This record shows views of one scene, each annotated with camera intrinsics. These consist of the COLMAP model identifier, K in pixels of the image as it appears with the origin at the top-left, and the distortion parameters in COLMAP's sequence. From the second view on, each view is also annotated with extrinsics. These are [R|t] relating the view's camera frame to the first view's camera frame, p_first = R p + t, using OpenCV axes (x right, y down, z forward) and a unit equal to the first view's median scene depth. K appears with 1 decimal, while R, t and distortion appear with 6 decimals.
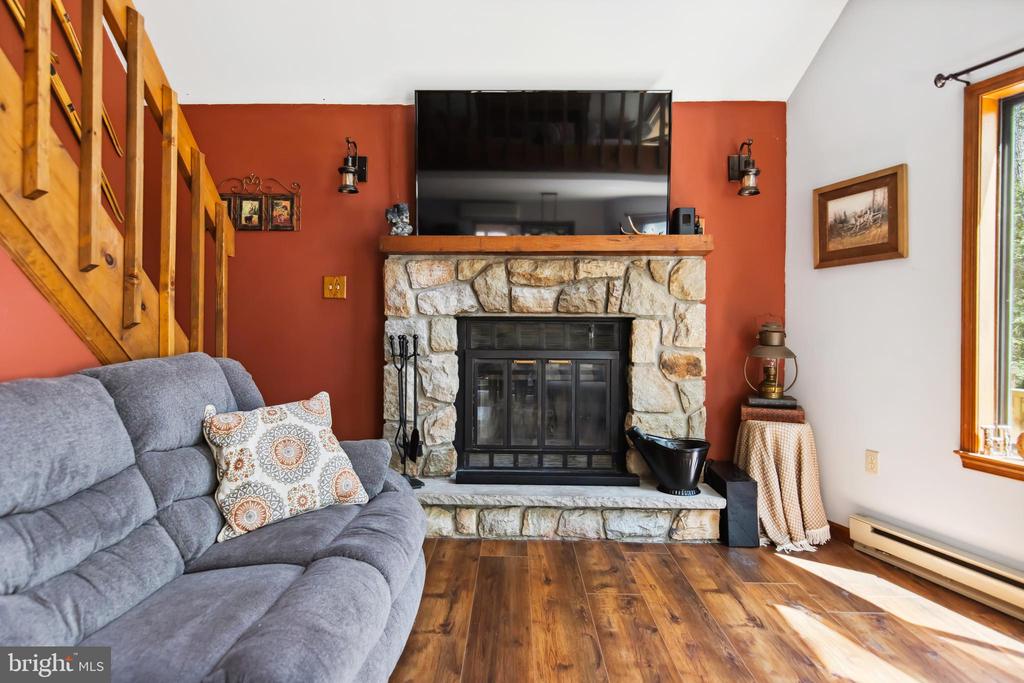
lens RADIAL K [[582.4, 0, 490.5], [0, 582.4, 320.3], [0, 0, 1]] dist [0.002544, 0.002012]
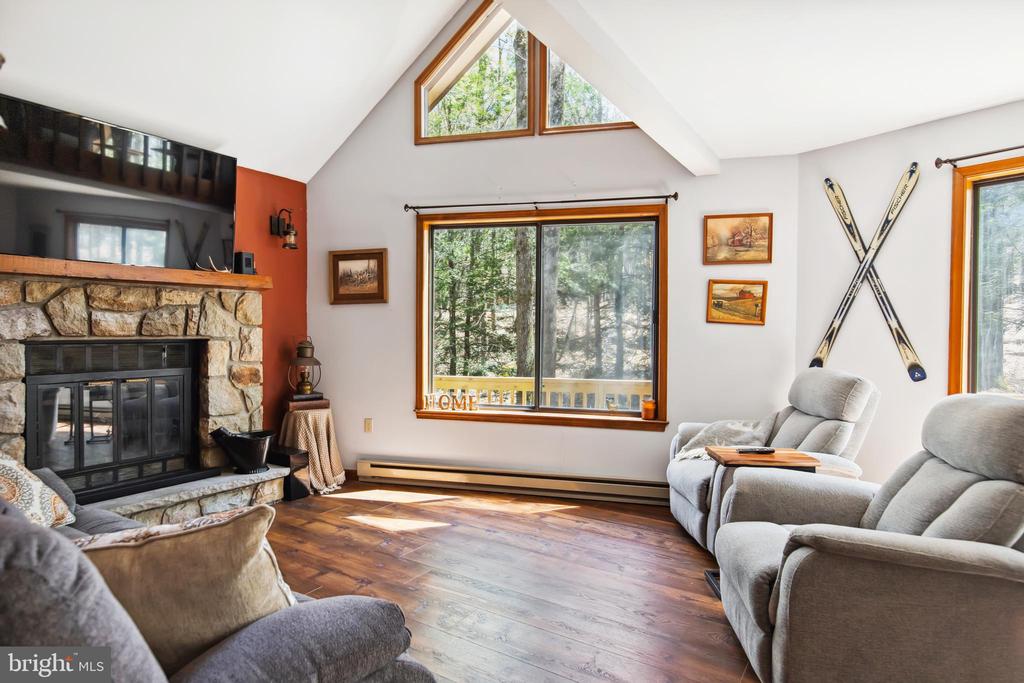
lens RADIAL K [[582.4, 0, 513.2], [0, 582.4, 339.4], [0, 0, 1]] dist [0.002544, 0.002012]
pose [[0.511364, -0.018977, 0.859155, -0.482814], [-0.003803, 0.999696, 0.024345, -0.036788], [-0.859356, -0.015717, 0.511136, -0.166113]]
